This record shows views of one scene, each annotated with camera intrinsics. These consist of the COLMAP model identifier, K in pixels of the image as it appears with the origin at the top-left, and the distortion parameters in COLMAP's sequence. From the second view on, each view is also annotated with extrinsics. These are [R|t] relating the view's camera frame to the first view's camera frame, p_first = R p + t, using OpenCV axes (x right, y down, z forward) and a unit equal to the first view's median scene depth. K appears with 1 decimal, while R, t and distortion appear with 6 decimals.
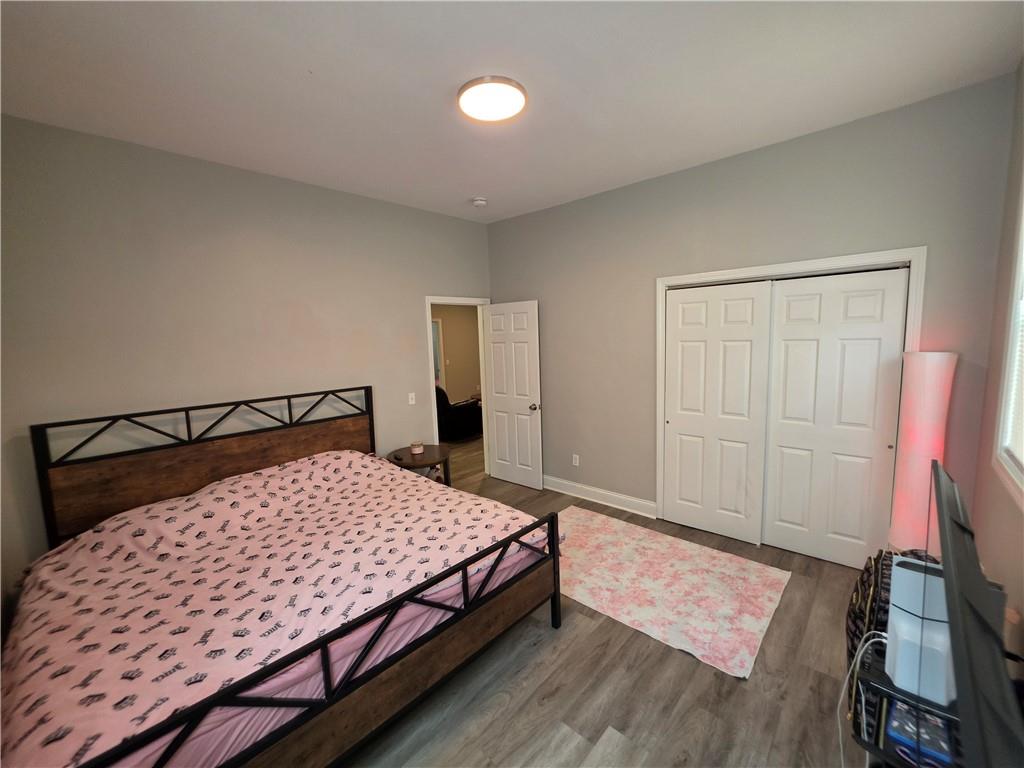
lens RADIAL K [[412.6, 0, 565.7], [0, 412.6, 385.5], [0, 0, 1]] dist [-0.002038, 0.000610]
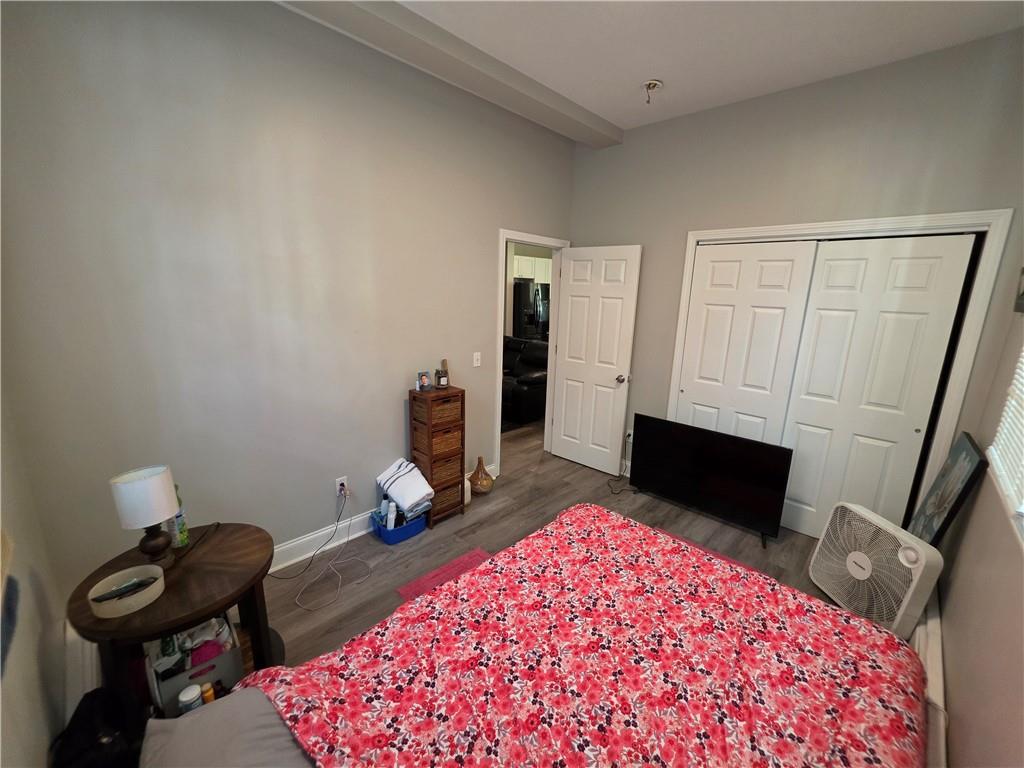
lens RADIAL K [[411.8, 0, 520.4], [0, 411.8, 383.3], [0, 0, 1]] dist [-0.004968, 0.000546]
pose [[0.996251, 0.068124, -0.053314, -0.214286], [-0.062123, 0.992306, 0.107091, -0.013243], [0.060200, -0.103378, 0.992819, 0.162831]]
